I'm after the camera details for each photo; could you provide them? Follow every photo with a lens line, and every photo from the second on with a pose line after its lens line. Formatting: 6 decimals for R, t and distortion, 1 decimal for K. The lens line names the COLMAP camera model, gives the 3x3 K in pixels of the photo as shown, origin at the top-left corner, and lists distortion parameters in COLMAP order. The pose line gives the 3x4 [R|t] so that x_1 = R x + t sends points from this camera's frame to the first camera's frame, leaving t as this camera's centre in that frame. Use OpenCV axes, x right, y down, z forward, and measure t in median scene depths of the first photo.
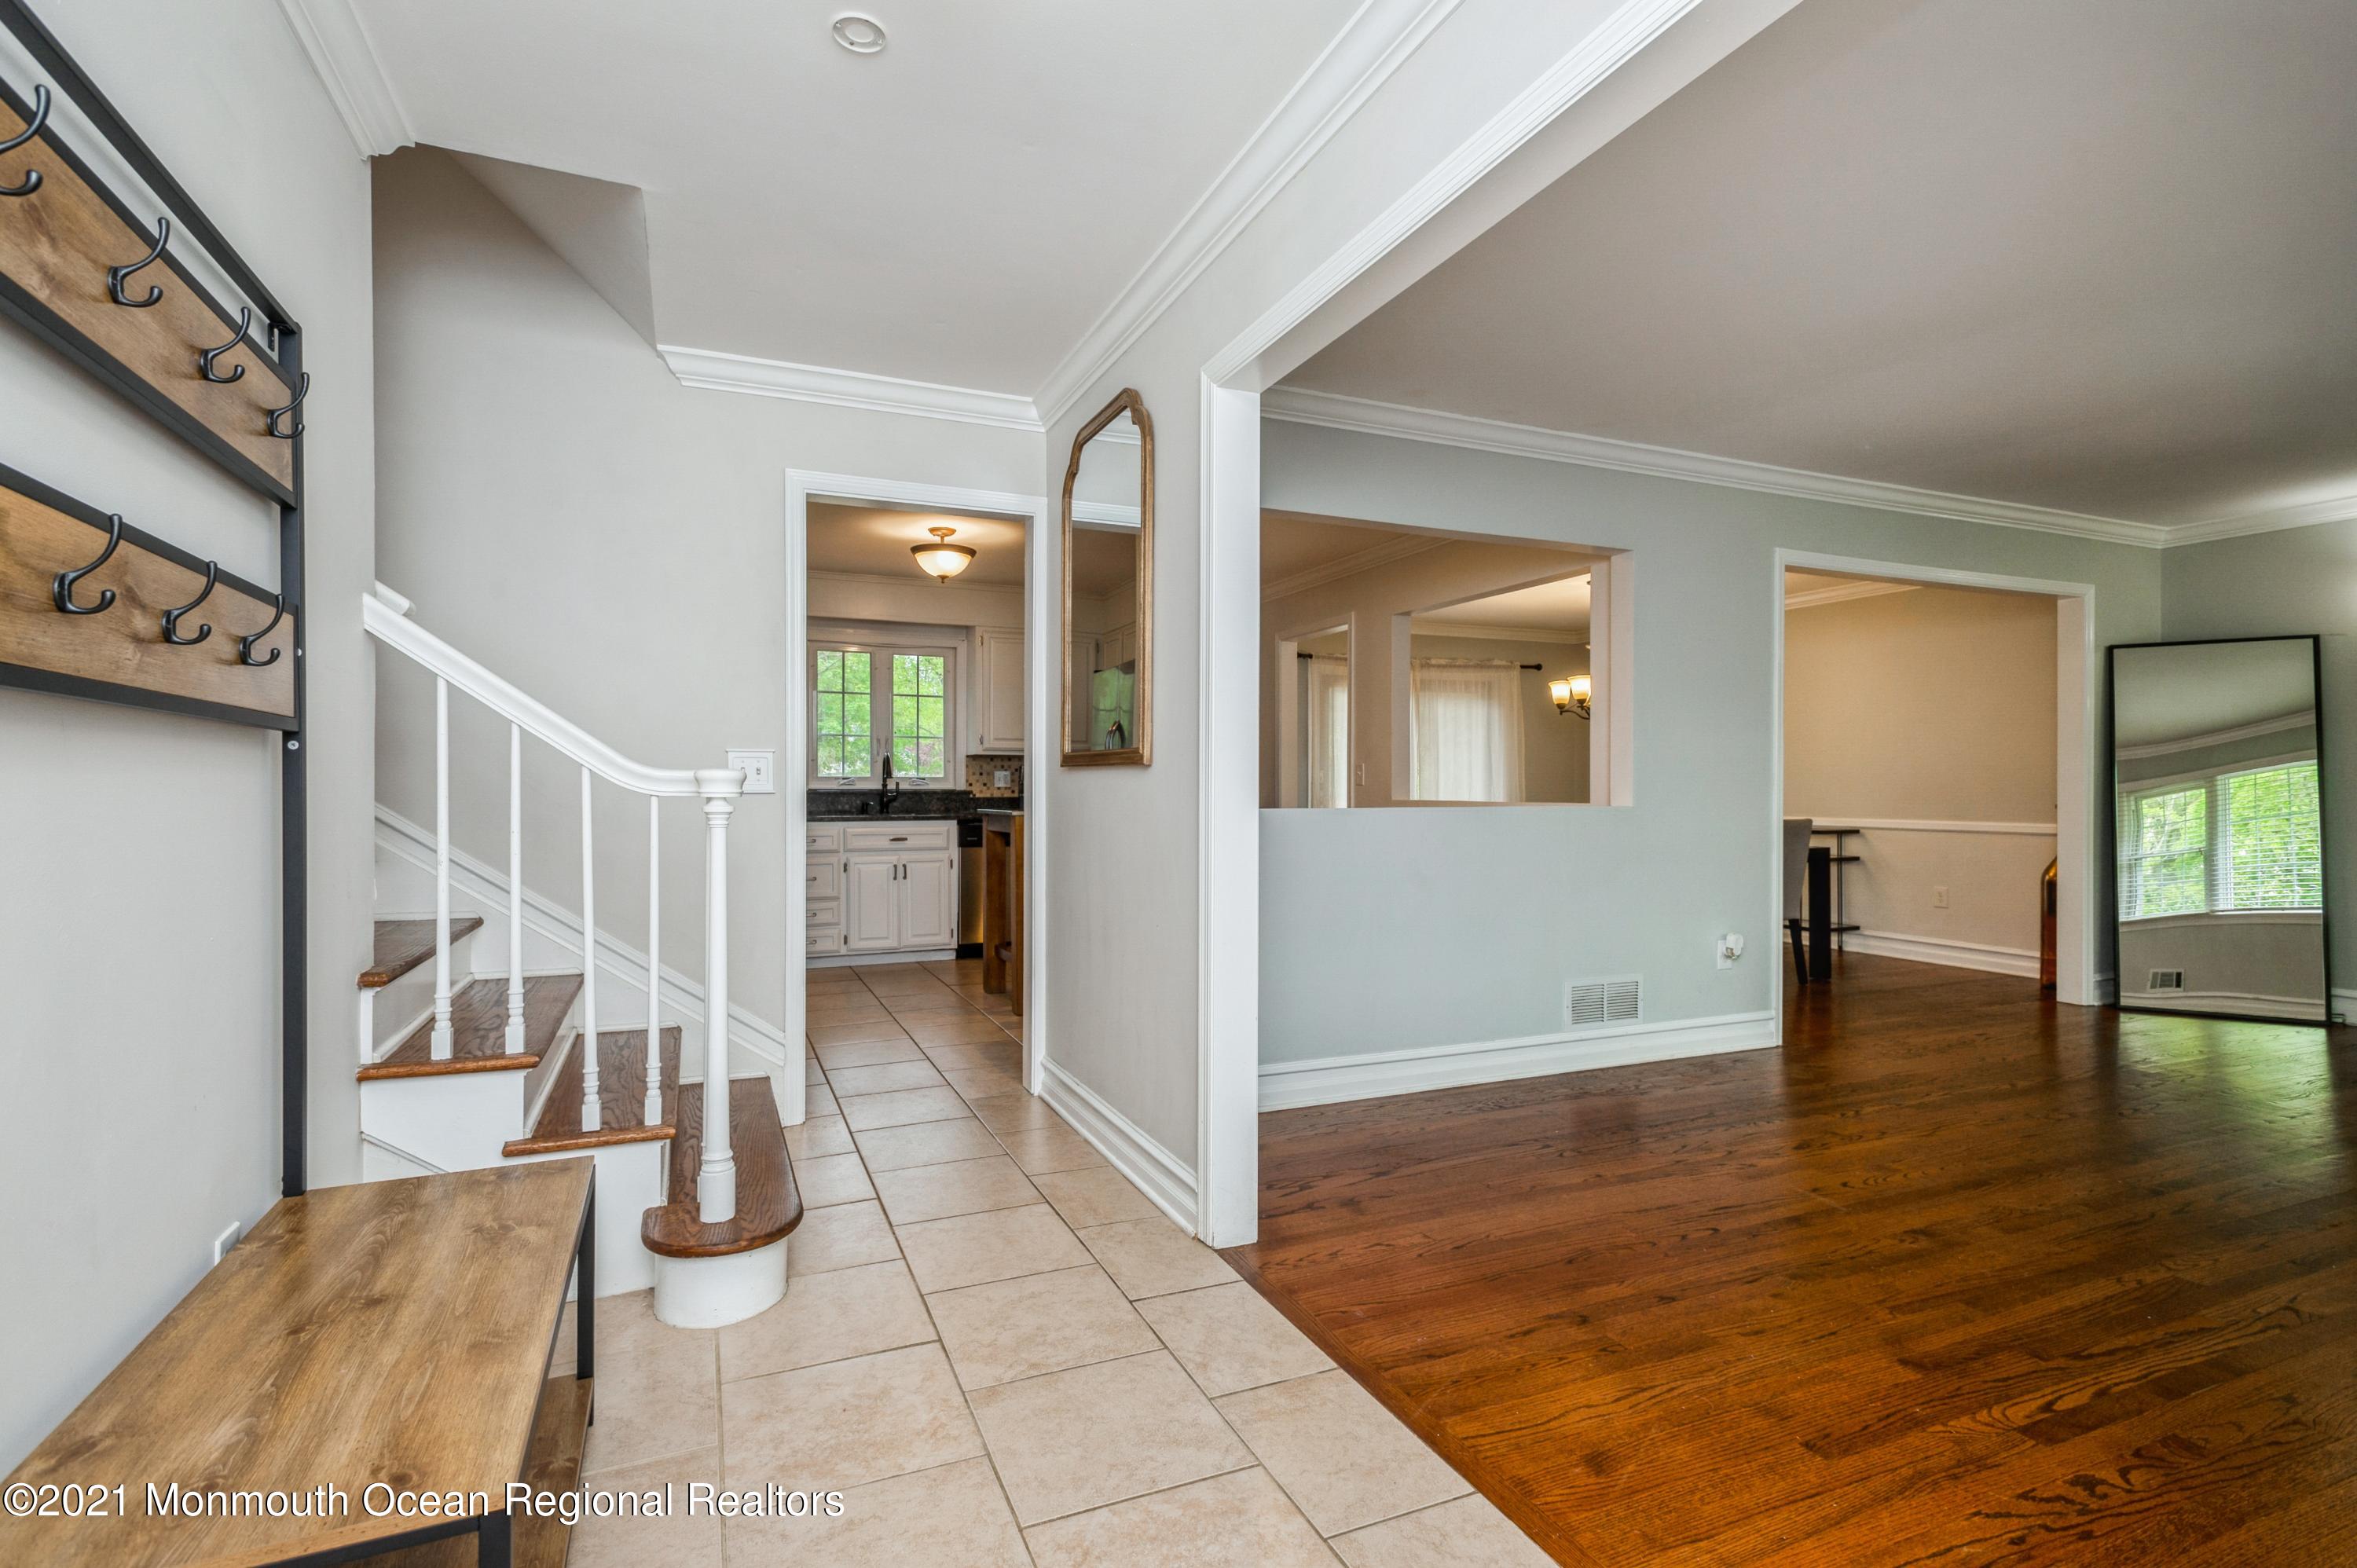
lens RADIAL K [[1099.9, 0, 1185.1], [0, 1099.9, 786.9], [0, 0, 1]] dist [0.018303, -0.006405]
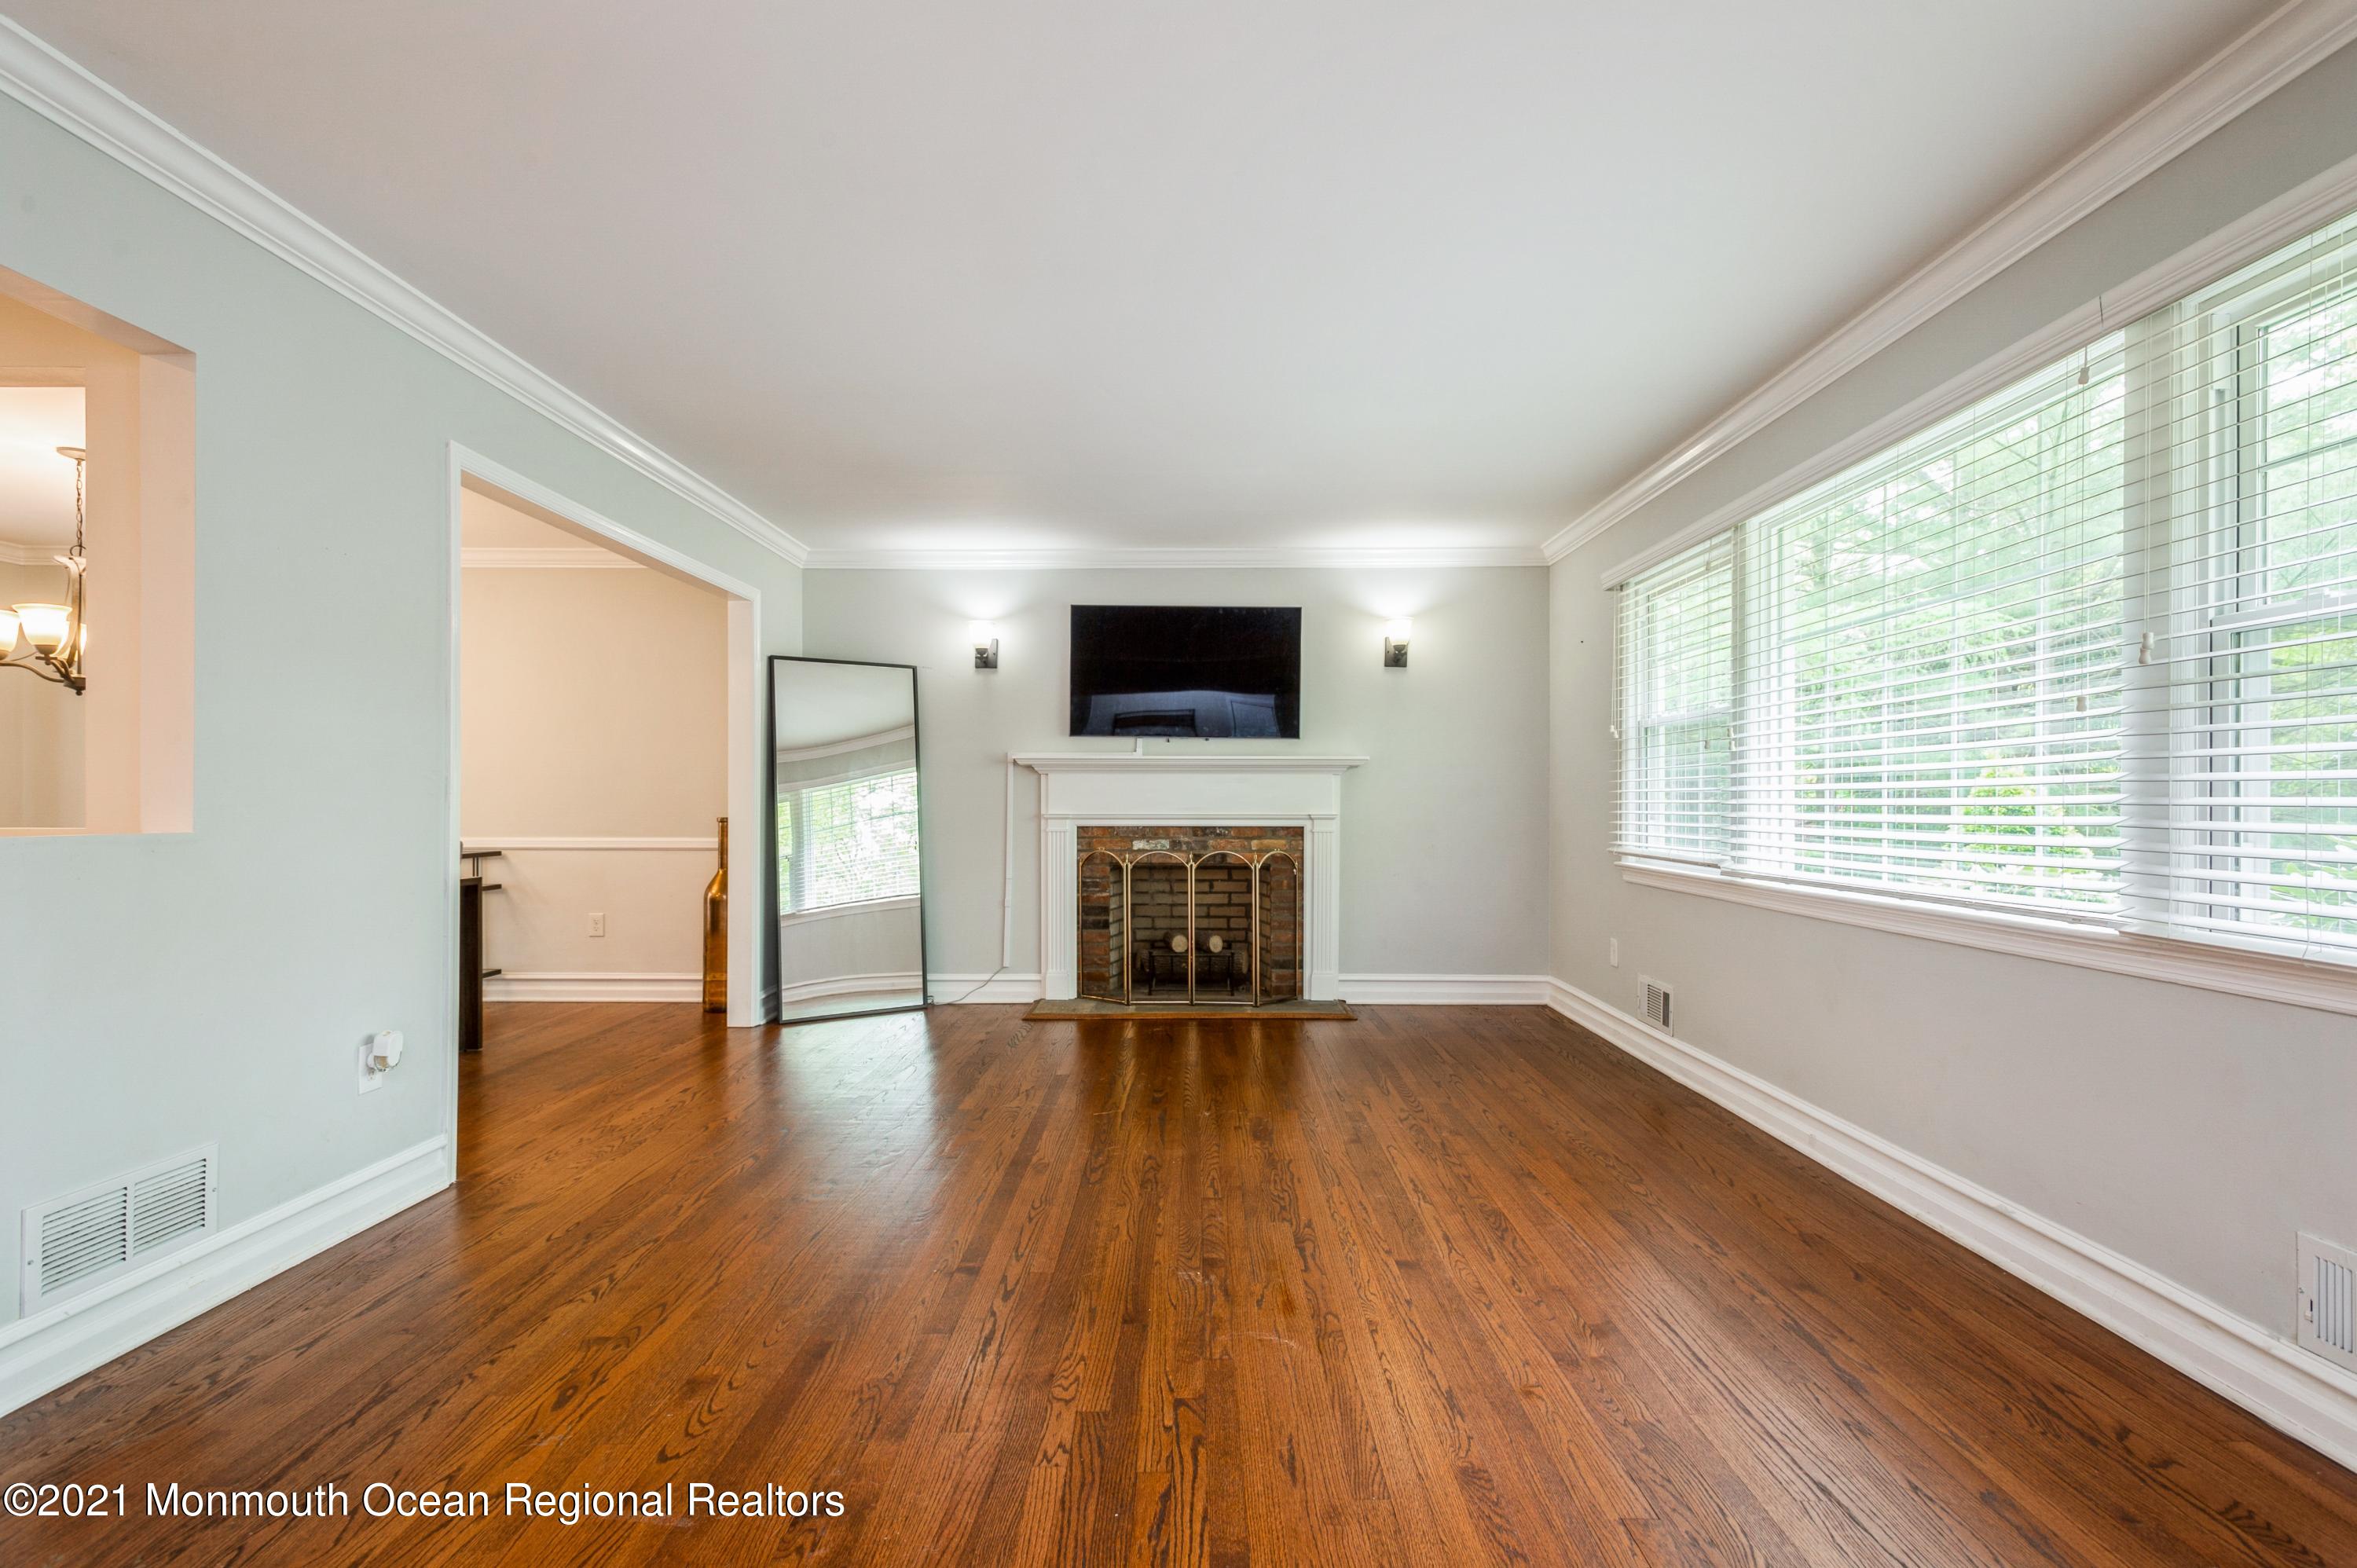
lens RADIAL K [[1109.2, 0, 1176.9], [0, 1109.2, 808.4], [0, 0, 1]] dist [0.016664, -0.007083]
pose [[0.412663, -0.006354, 0.910862, 0.086381], [-0.001724, 0.999968, 0.007757, -0.000033], [-0.910882, -0.004772, 0.412639, 0.270537]]
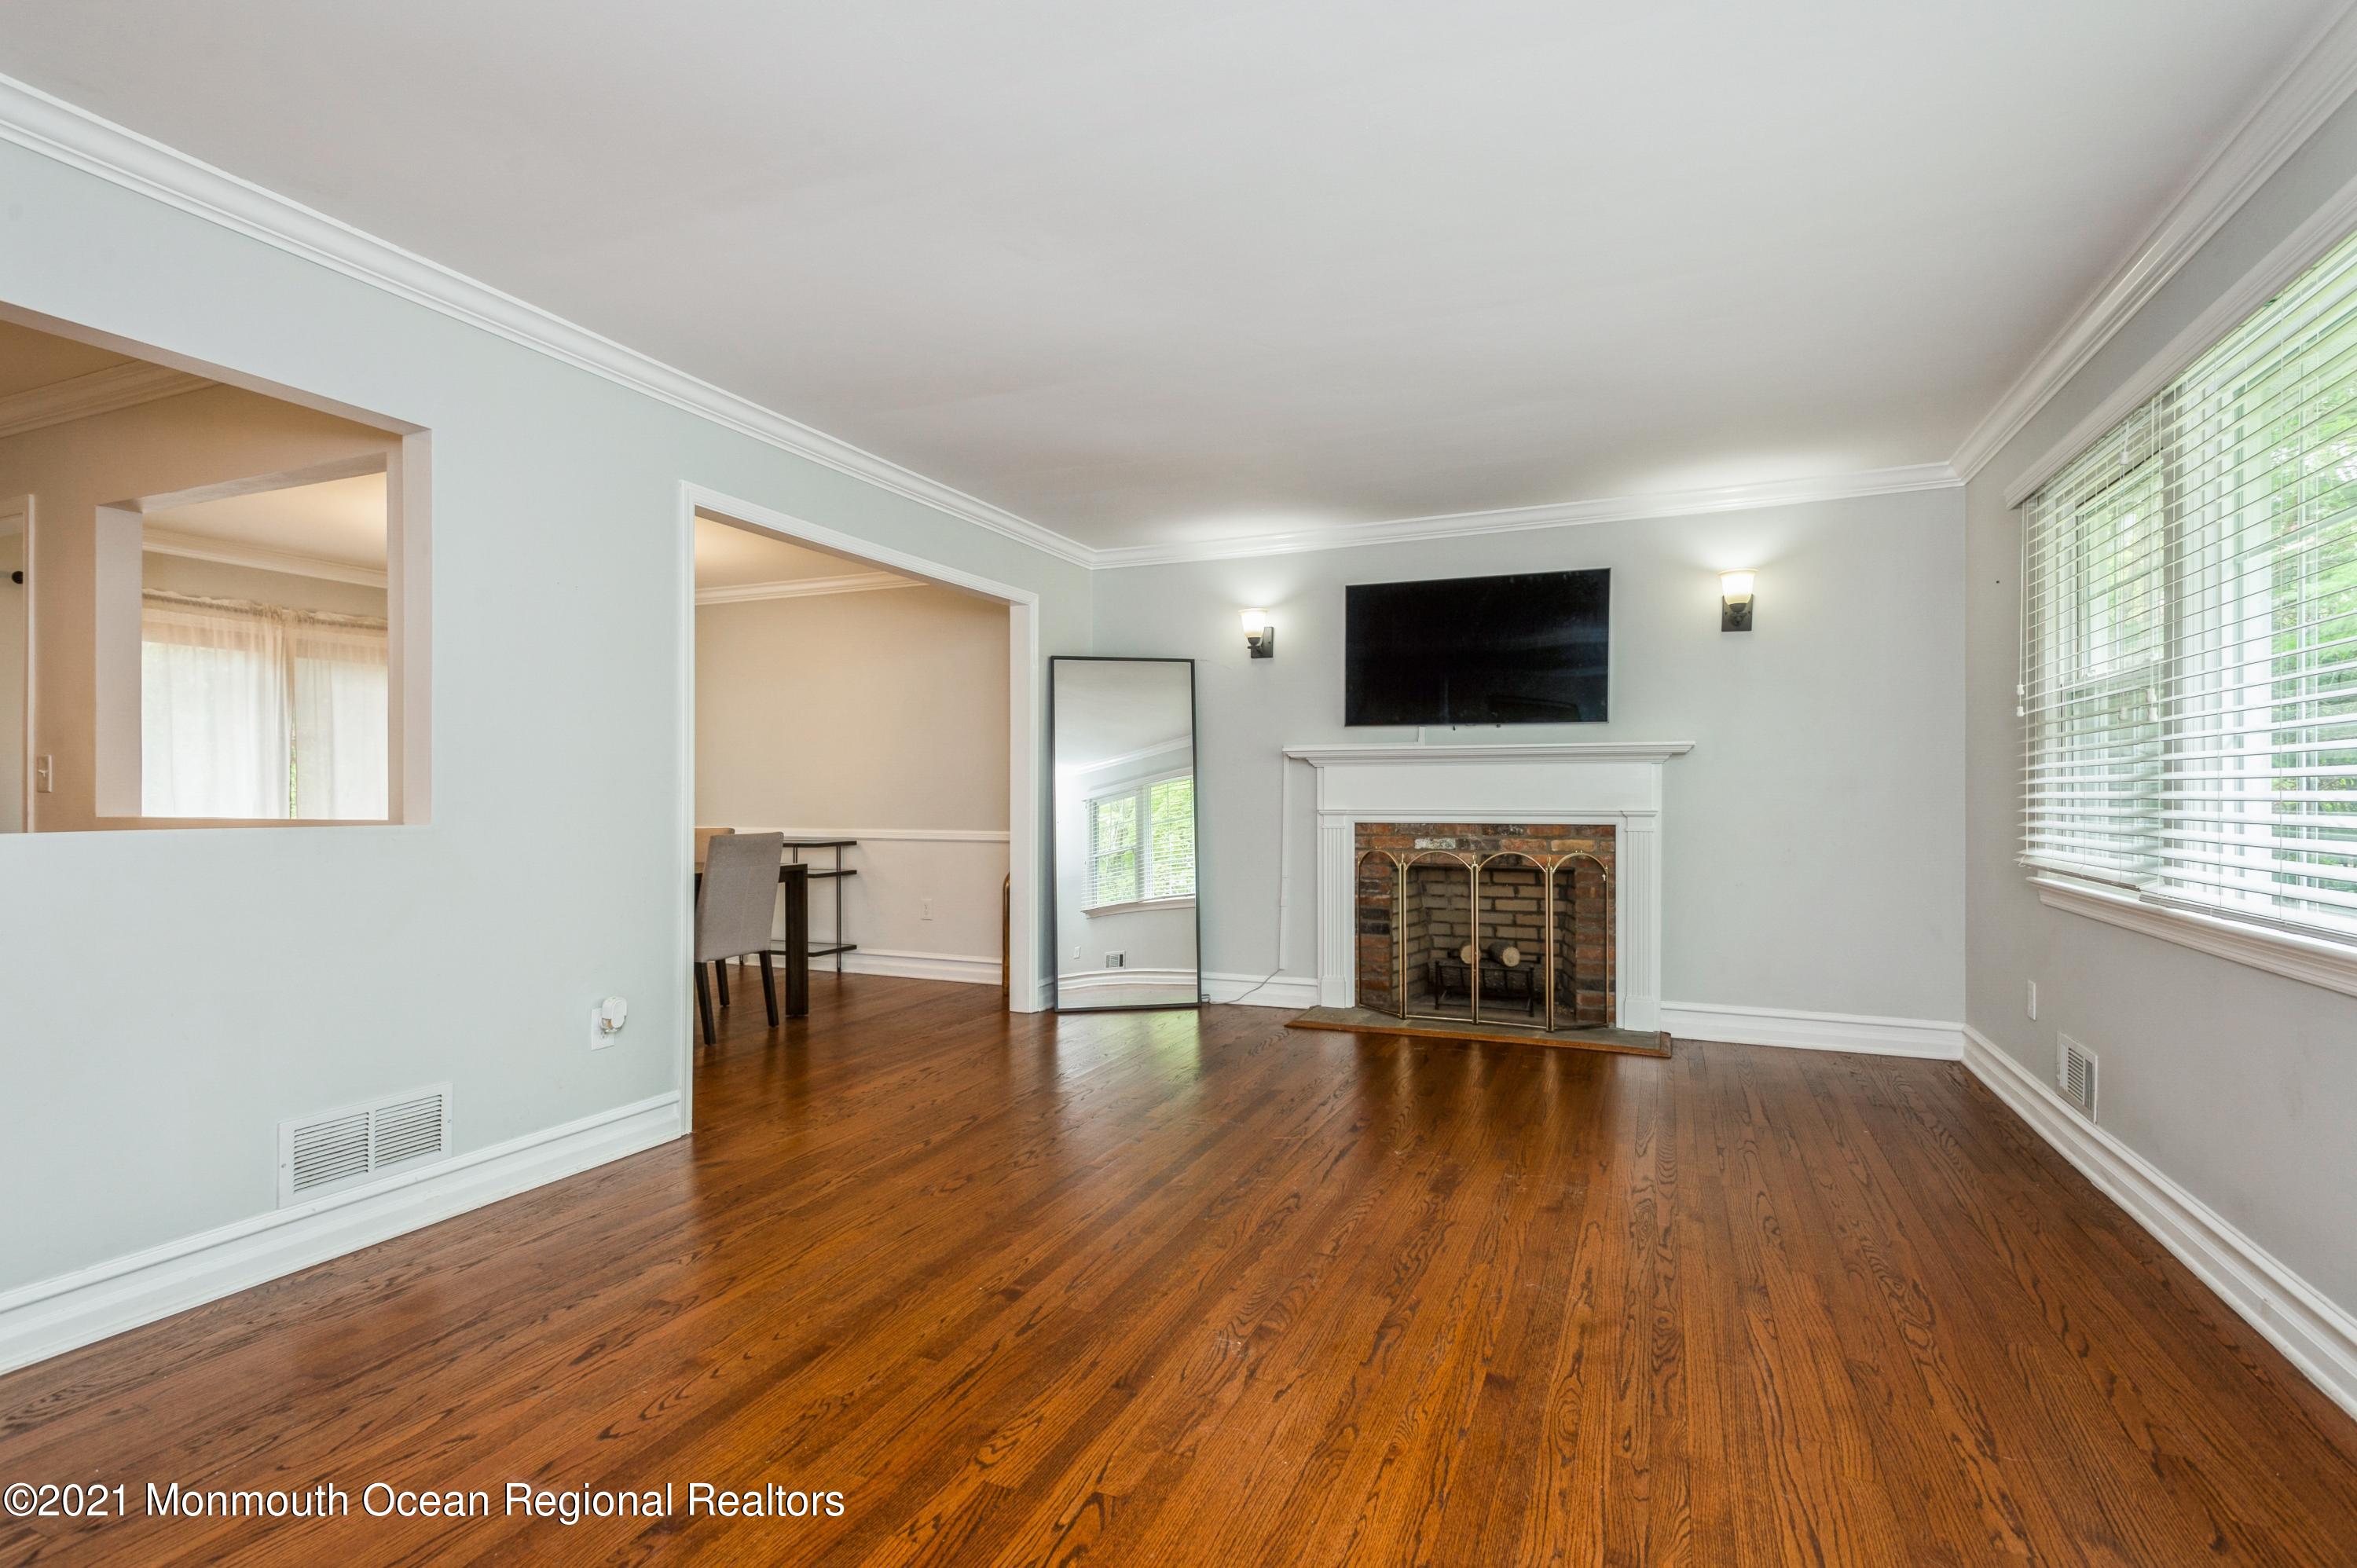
lens RADIAL K [[1116.9, 0, 1169.9], [0, 1116.9, 799.4], [0, 0, 1]] dist [0.018047, -0.007416]
pose [[0.734043, -0.004816, 0.679086, 0.218210], [0.001451, 0.999984, 0.005523, -0.000887], [-0.679102, -0.003069, 0.734038, 0.174576]]
